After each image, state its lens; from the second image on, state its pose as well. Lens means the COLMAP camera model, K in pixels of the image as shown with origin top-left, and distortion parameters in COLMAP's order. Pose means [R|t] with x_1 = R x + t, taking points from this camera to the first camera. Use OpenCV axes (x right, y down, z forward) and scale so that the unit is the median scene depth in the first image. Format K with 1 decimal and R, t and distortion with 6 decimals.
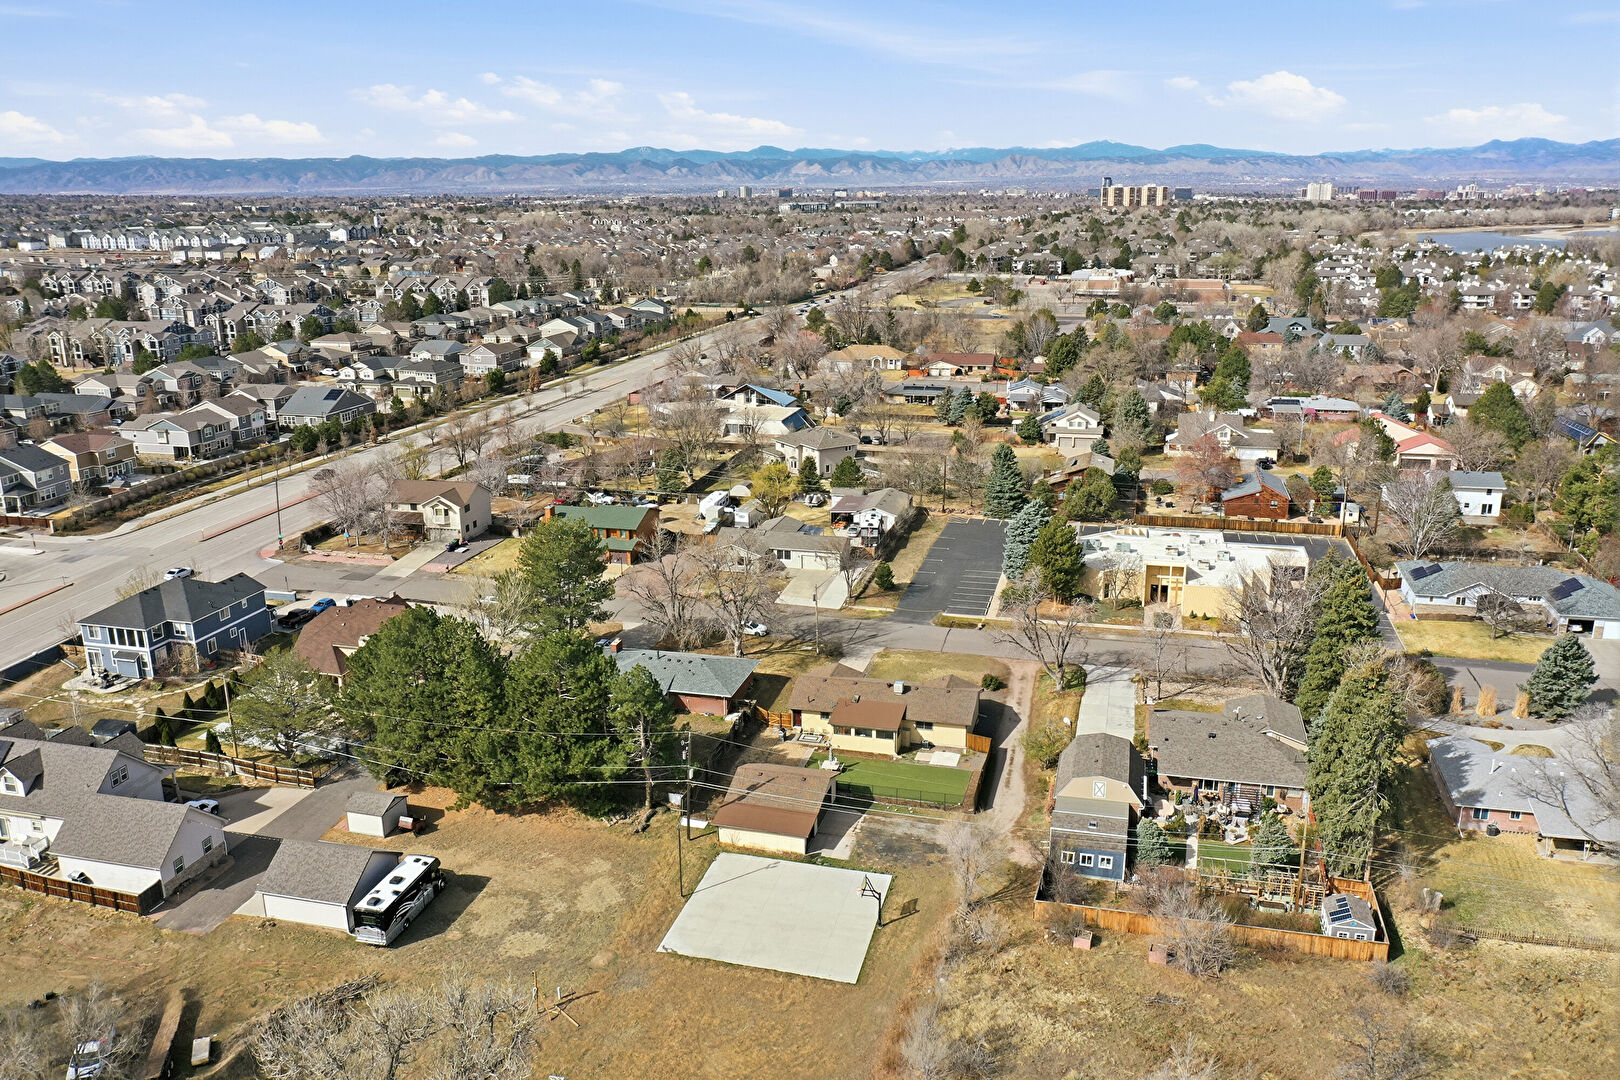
lens RADIAL K [[1248.6, 0, 812.6], [0, 1248.6, 542.2], [0, 0, 1]] dist [-0.031831, 0.013872]
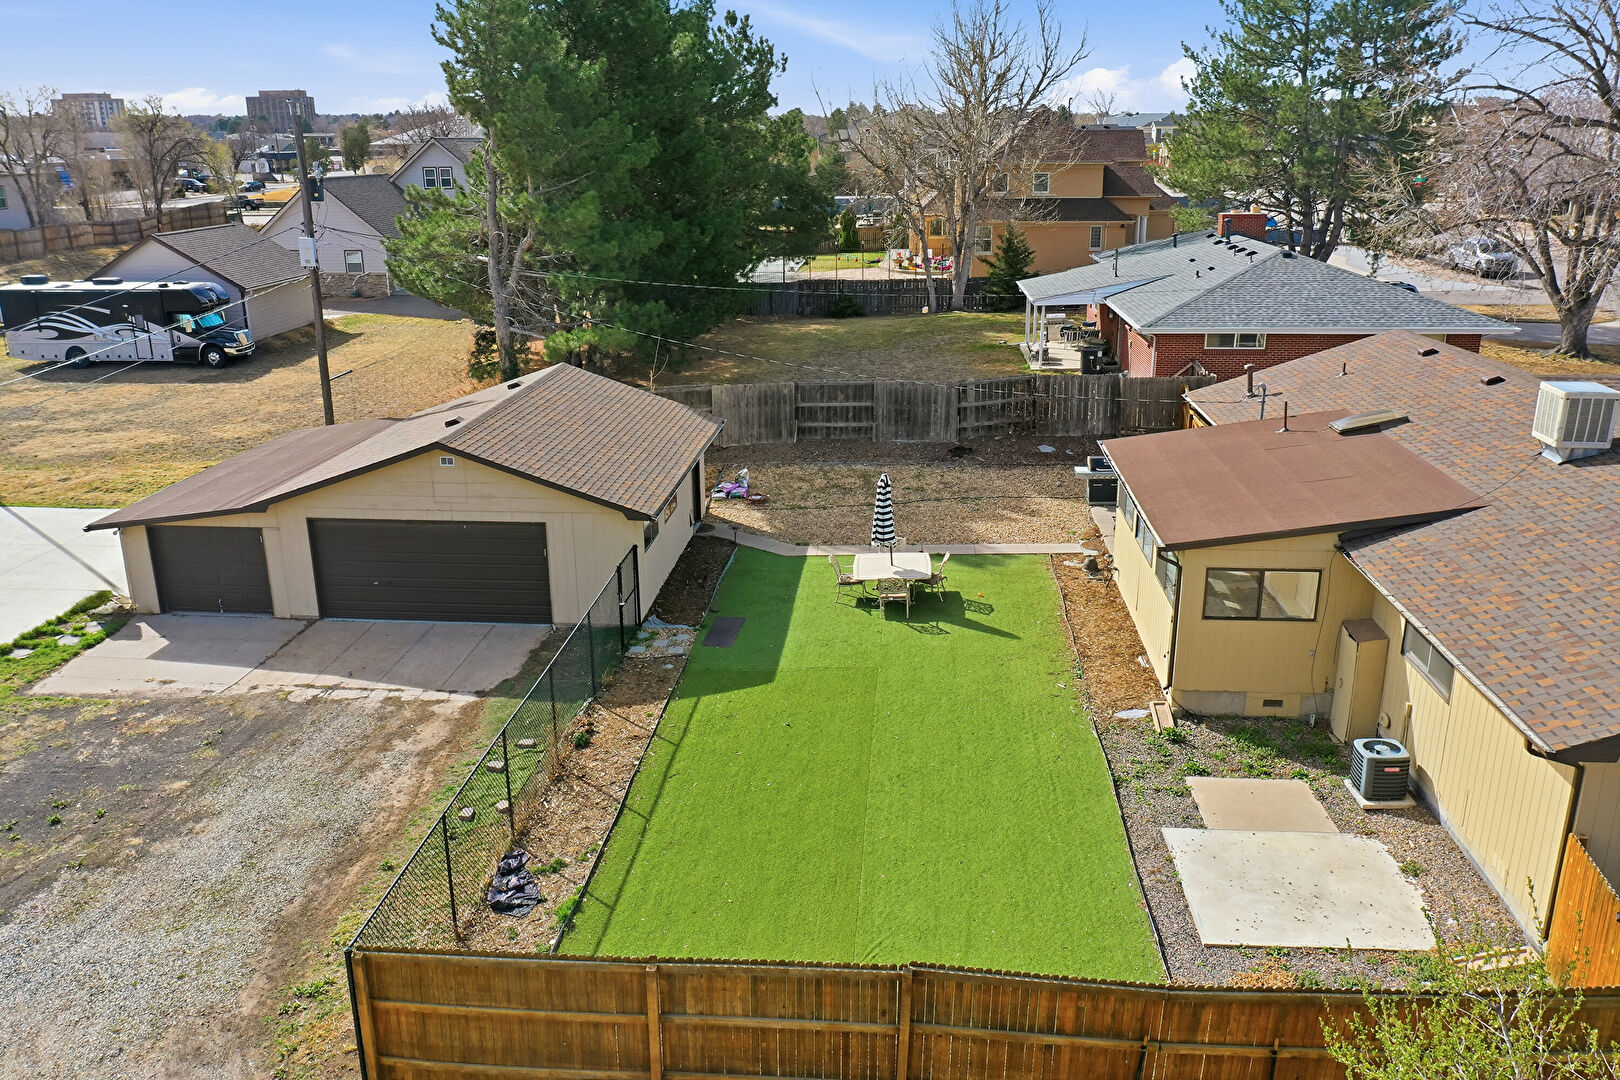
lens RADIAL K [[1248.6, 0, 811.6], [0, 1248.6, 537.0], [0, 0, 1]] dist [-0.031831, 0.013872]
pose [[0.180917, 0.308821, -0.933755, 0.211227], [-0.266806, 0.929230, 0.255630, 0.118166], [0.946617, 0.202883, 0.250509, 0.920120]]
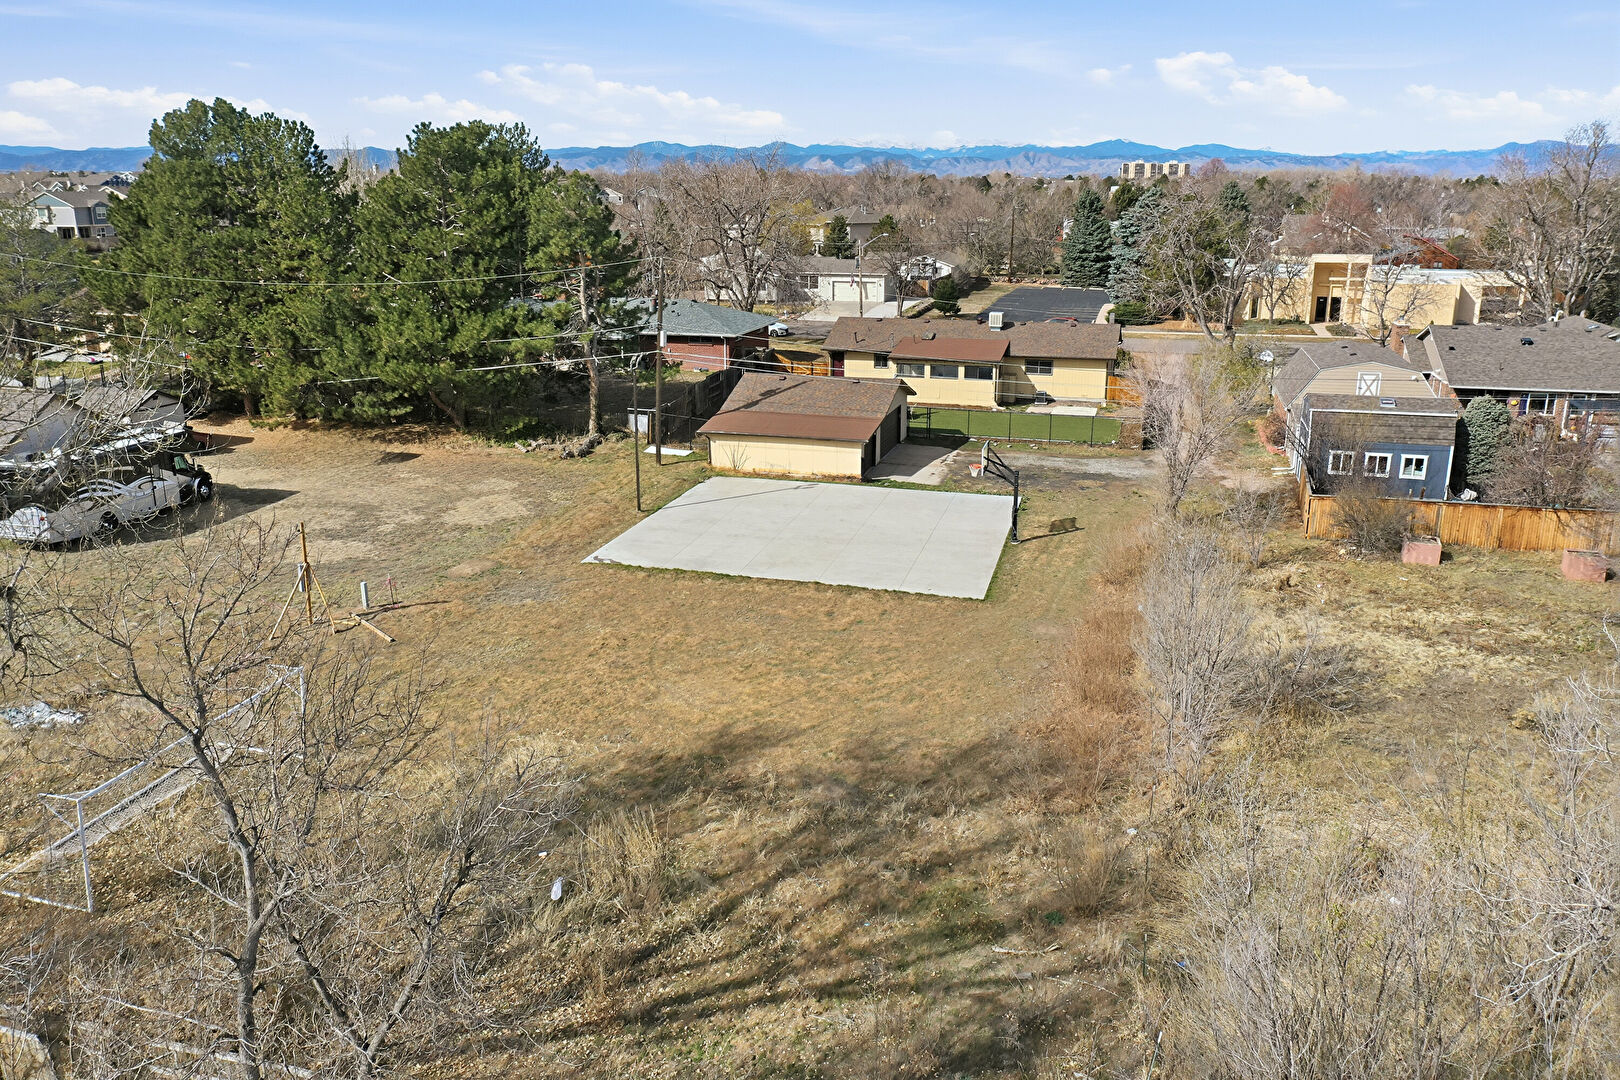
lens RADIAL K [[1248.6, 0, 811.1], [0, 1248.6, 538.9], [0, 0, 1]] dist [-0.031831, 0.013872]
pose [[0.999916, 0.010347, -0.007814, -0.020909], [-0.010359, 0.999945, -0.001479, 0.239960], [0.007798, 0.001560, 0.999968, 0.370428]]
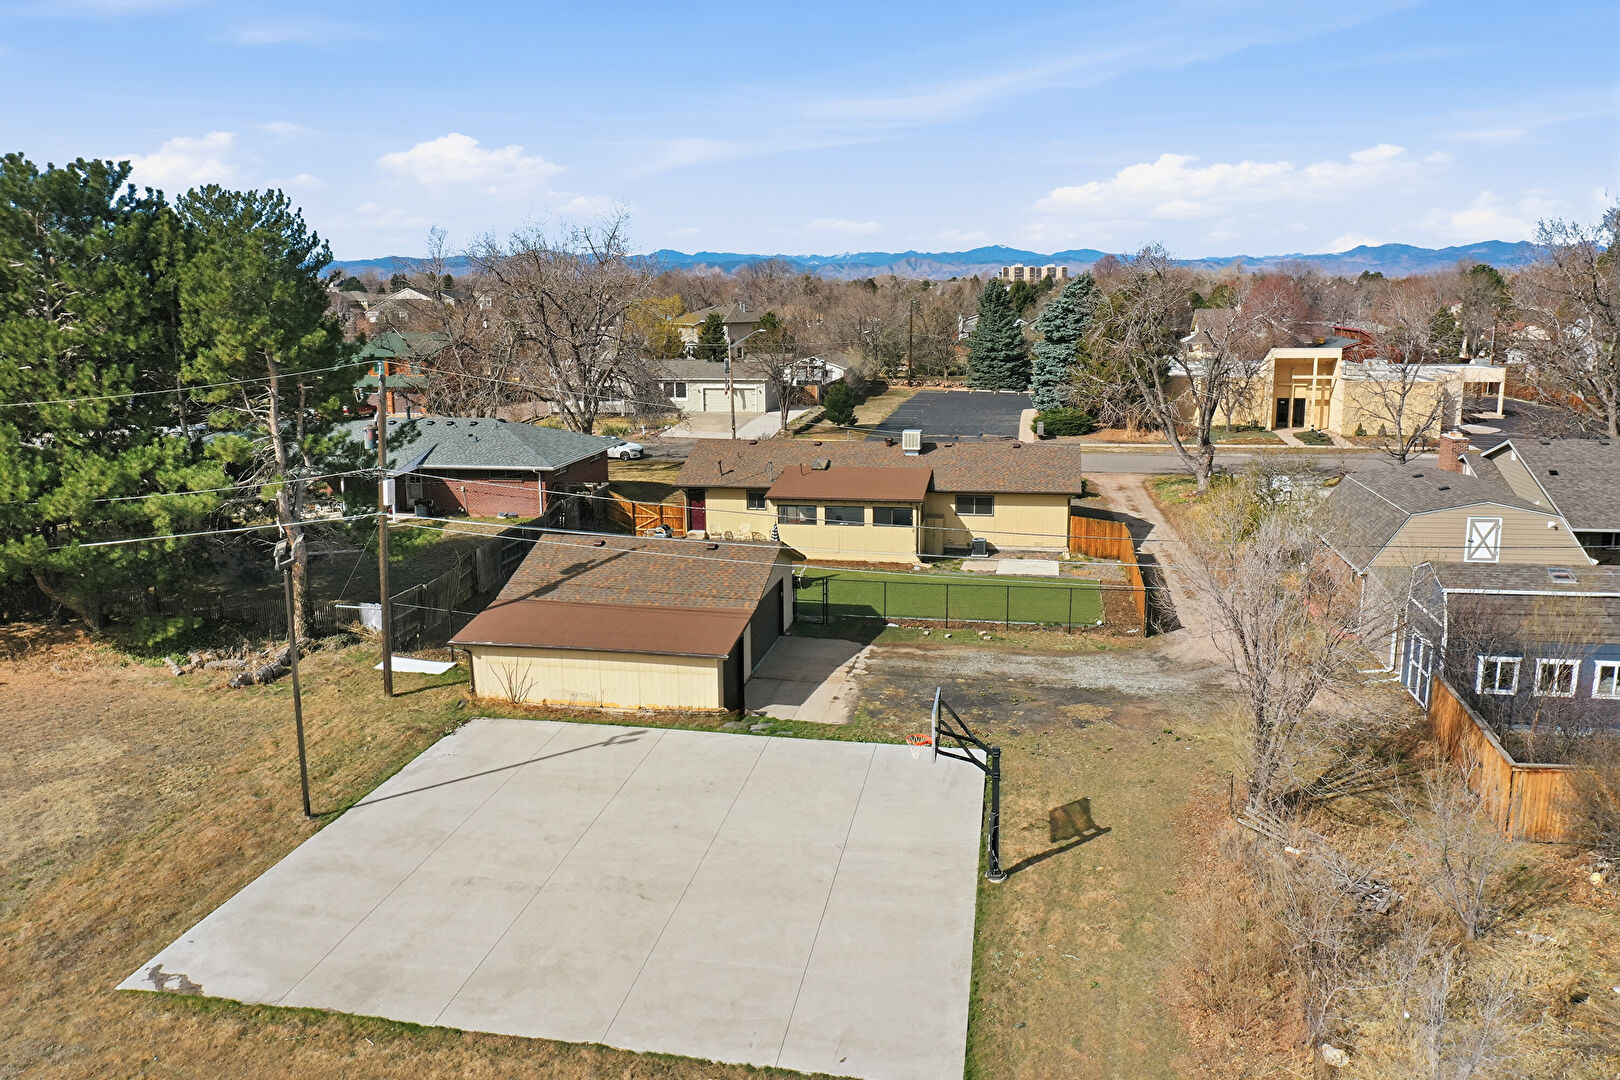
lens RADIAL K [[1248.6, 0, 811.0], [0, 1248.6, 538.6], [0, 0, 1]] dist [-0.031831, 0.013872]
pose [[0.997000, -0.014530, 0.076031, -0.005441], [0.020763, 0.996429, -0.081841, 0.198248], [-0.074570, 0.083174, 0.993741, 0.558728]]
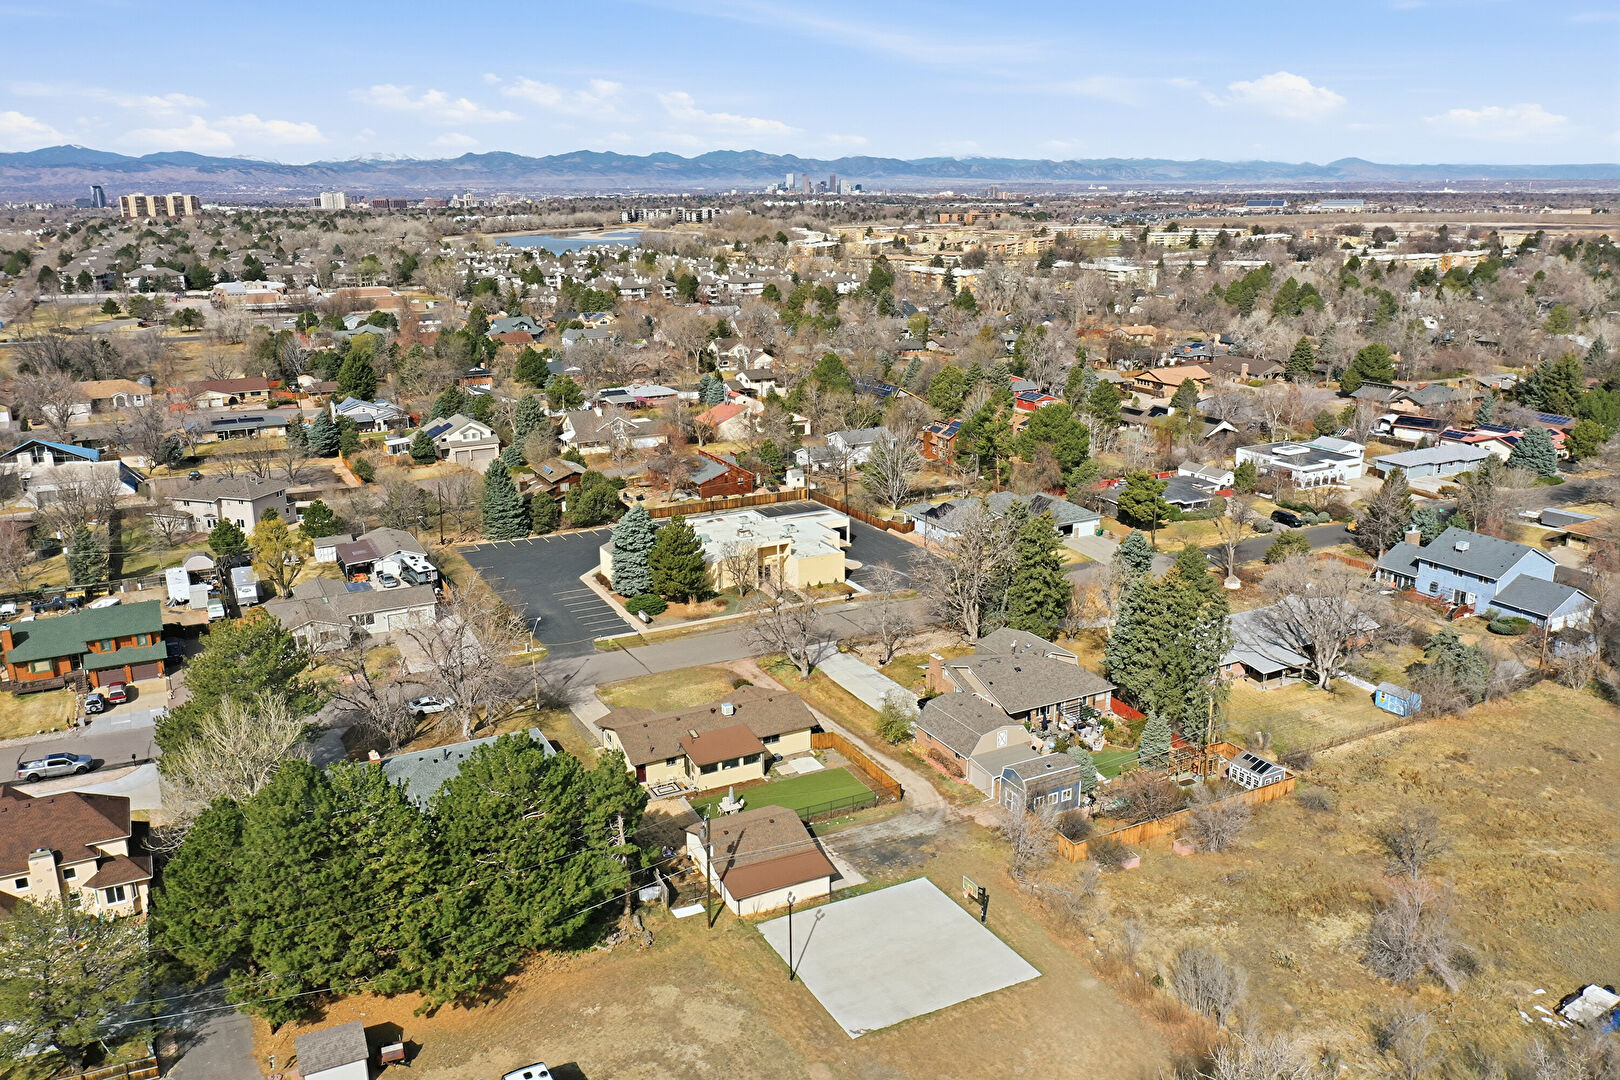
lens RADIAL K [[1248.6, 0, 817.3], [0, 1248.6, 540.4], [0, 0, 1]] dist [-0.031831, 0.013872]
pose [[0.732699, -0.174491, 0.657803, -0.494209], [0.180089, 0.981828, 0.059849, -0.054316], [-0.656293, 0.074612, 0.750808, 0.251379]]
